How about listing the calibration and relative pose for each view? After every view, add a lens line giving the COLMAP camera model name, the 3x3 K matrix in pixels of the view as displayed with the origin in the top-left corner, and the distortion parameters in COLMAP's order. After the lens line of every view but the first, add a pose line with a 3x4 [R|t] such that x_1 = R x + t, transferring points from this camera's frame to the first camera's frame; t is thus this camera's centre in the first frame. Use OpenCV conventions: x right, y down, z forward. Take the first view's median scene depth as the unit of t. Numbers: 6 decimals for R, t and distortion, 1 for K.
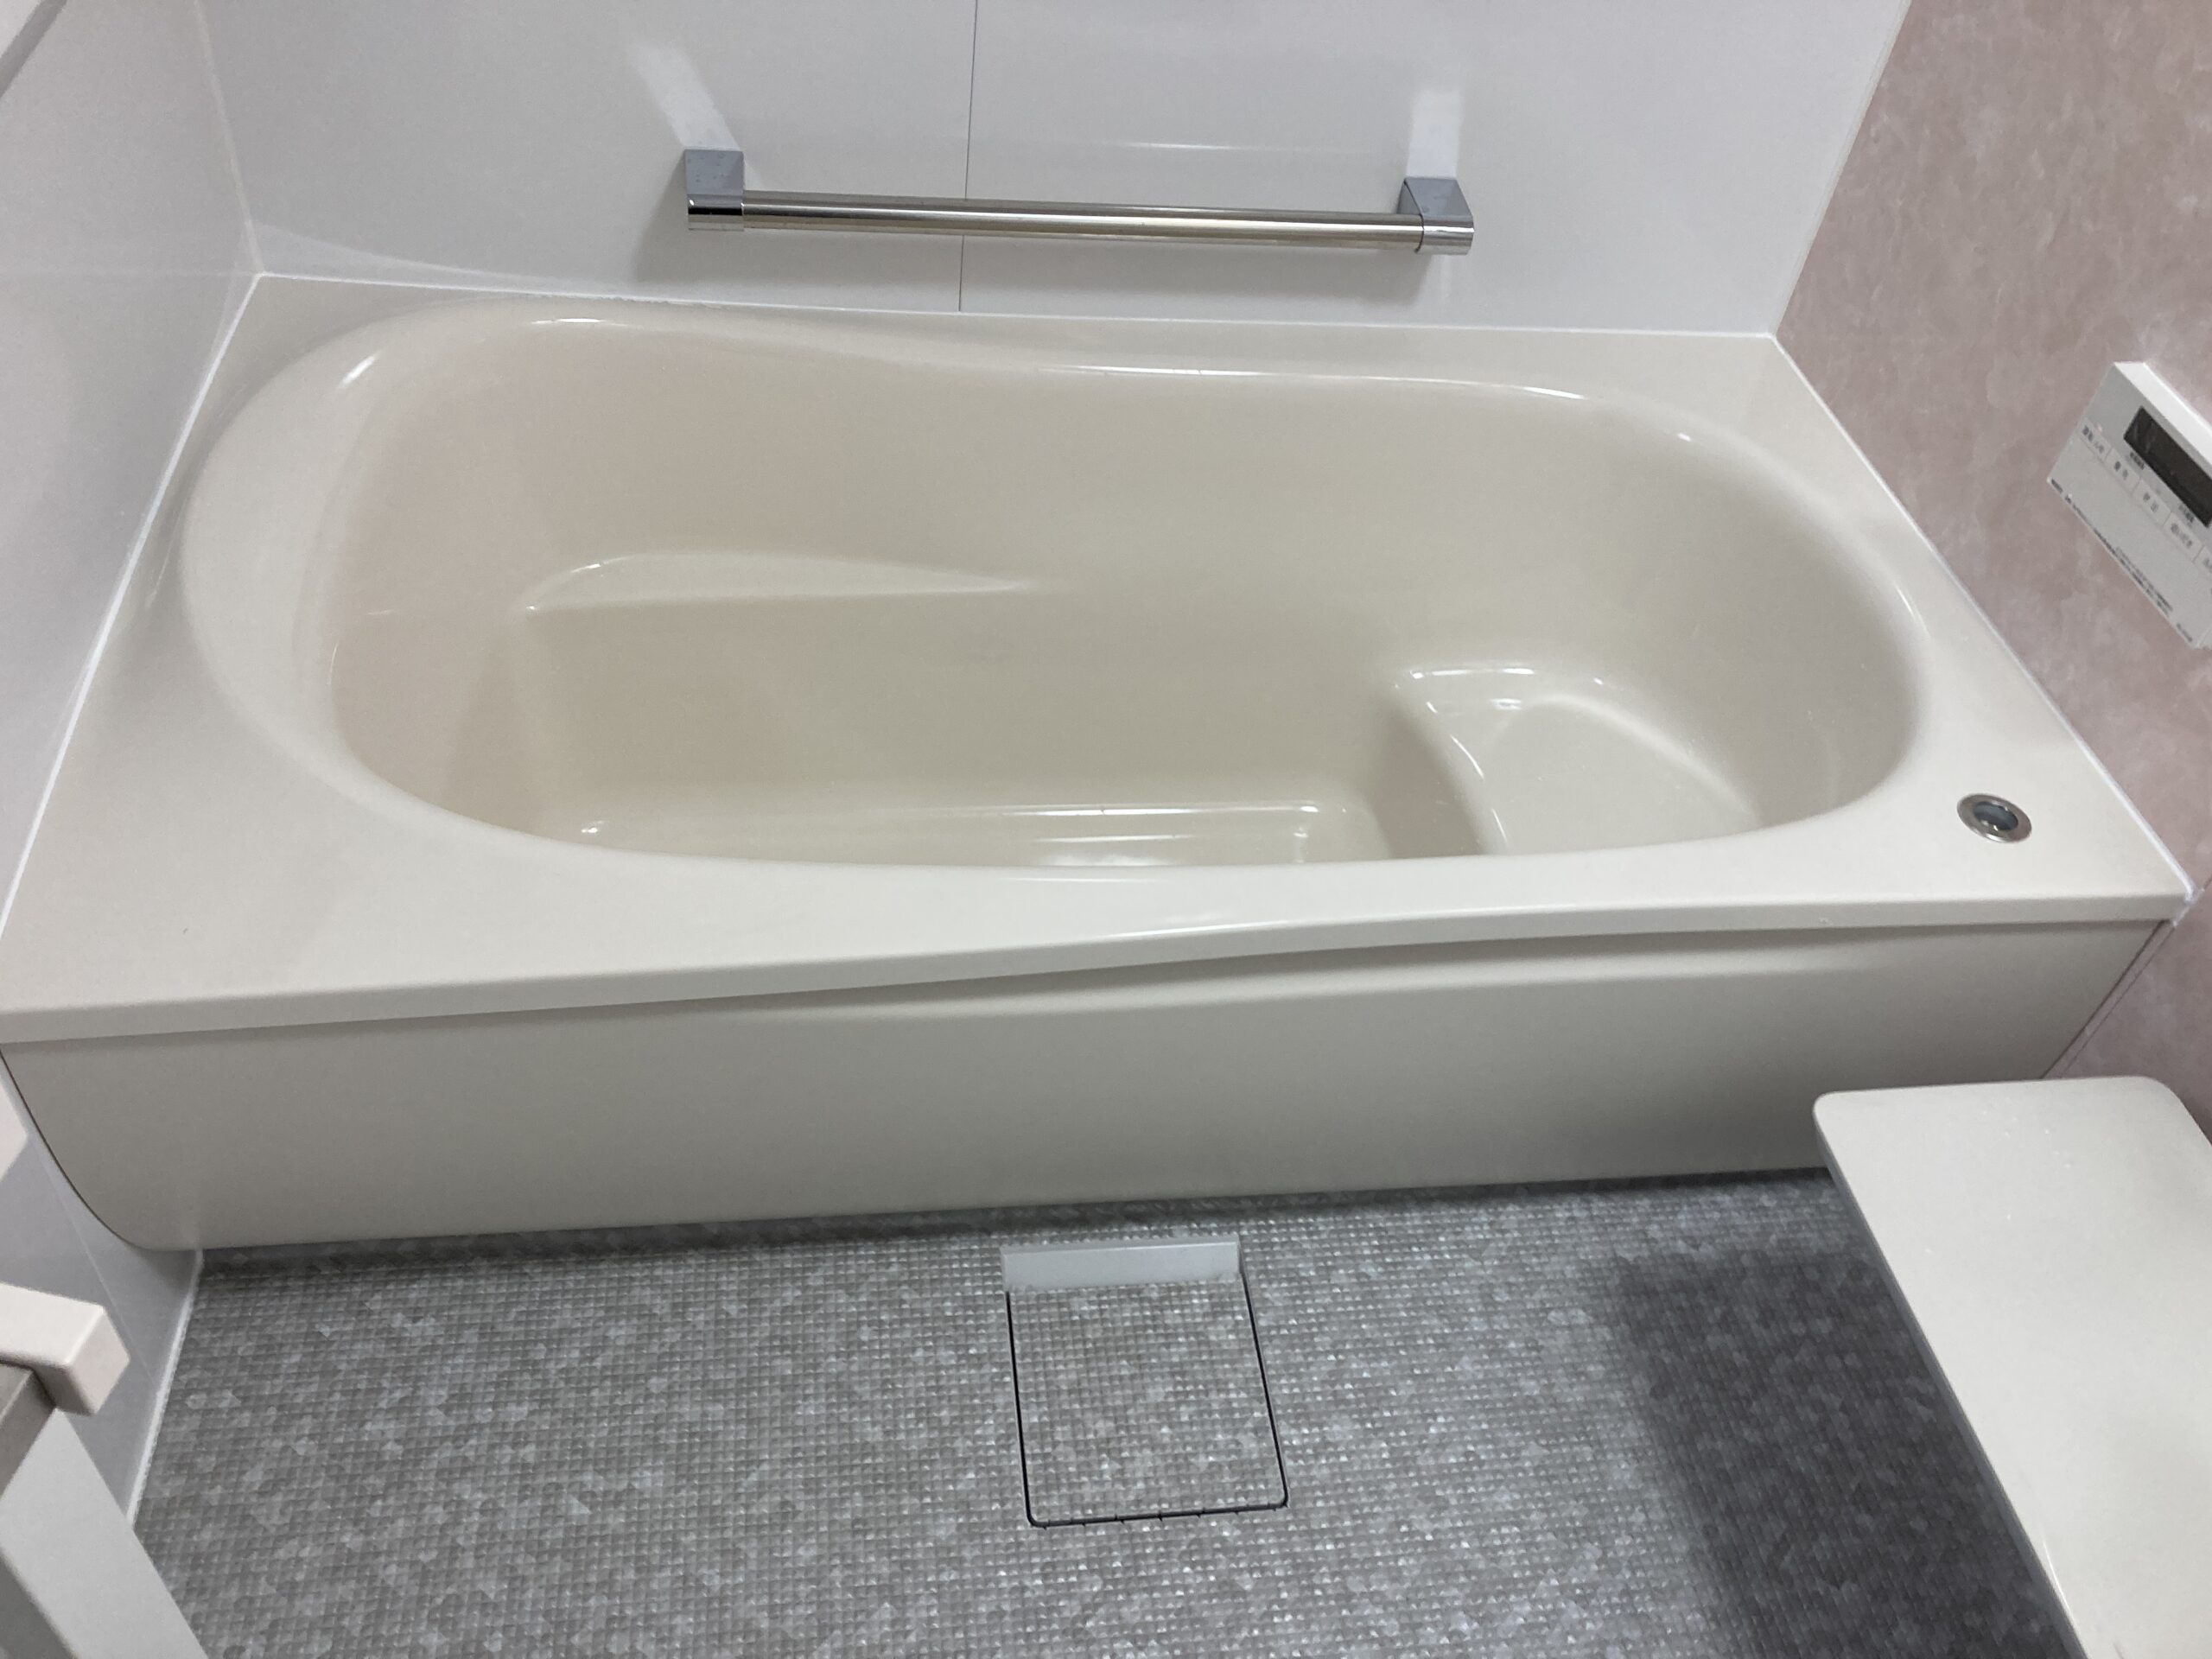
lens RADIAL K [[1820.6, 0, 1099.7], [0, 1820.6, 829.9], [0, 0, 1]] dist [0.035843, -0.052255]
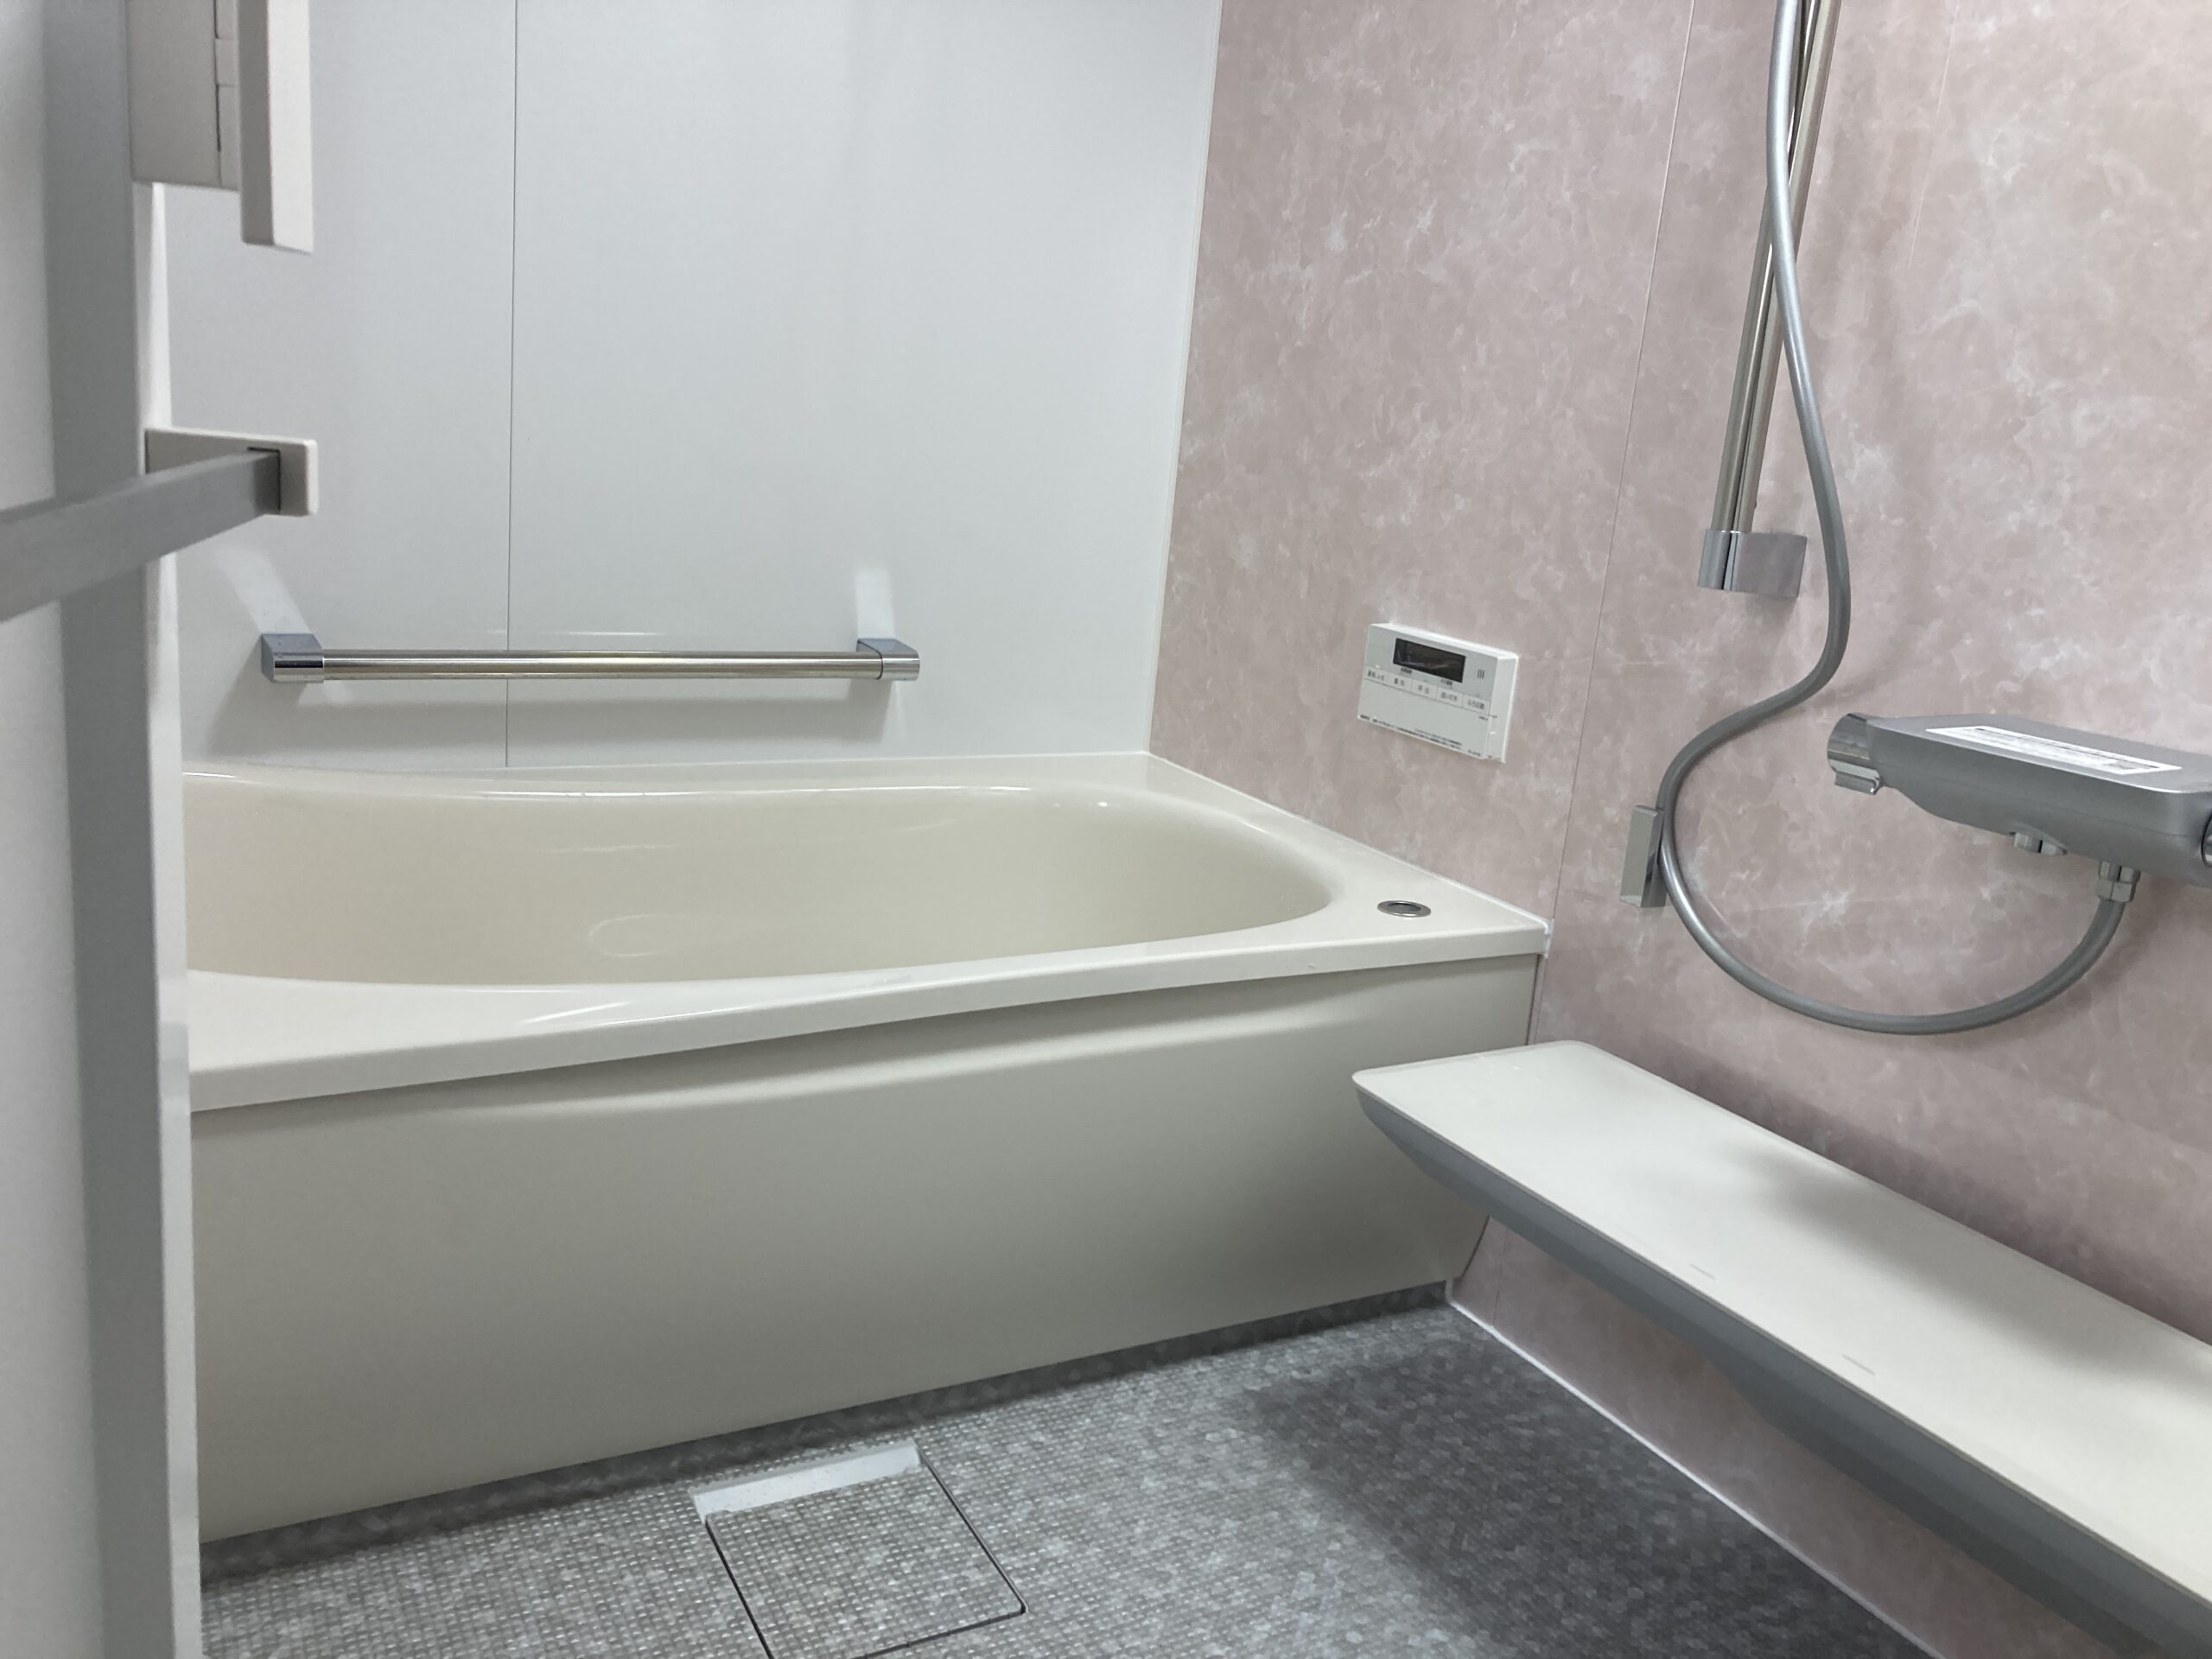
lens RADIAL K [[1820.6, 0, 1103.4], [0, 1820.6, 828.4], [0, 0, 1]] dist [0.035843, -0.052255]
pose [[0.930337, -0.104369, 0.351539, -0.163093], [0.261077, 0.861699, -0.435102, 0.430009], [-0.257510, 0.496570, 0.828919, -0.068782]]
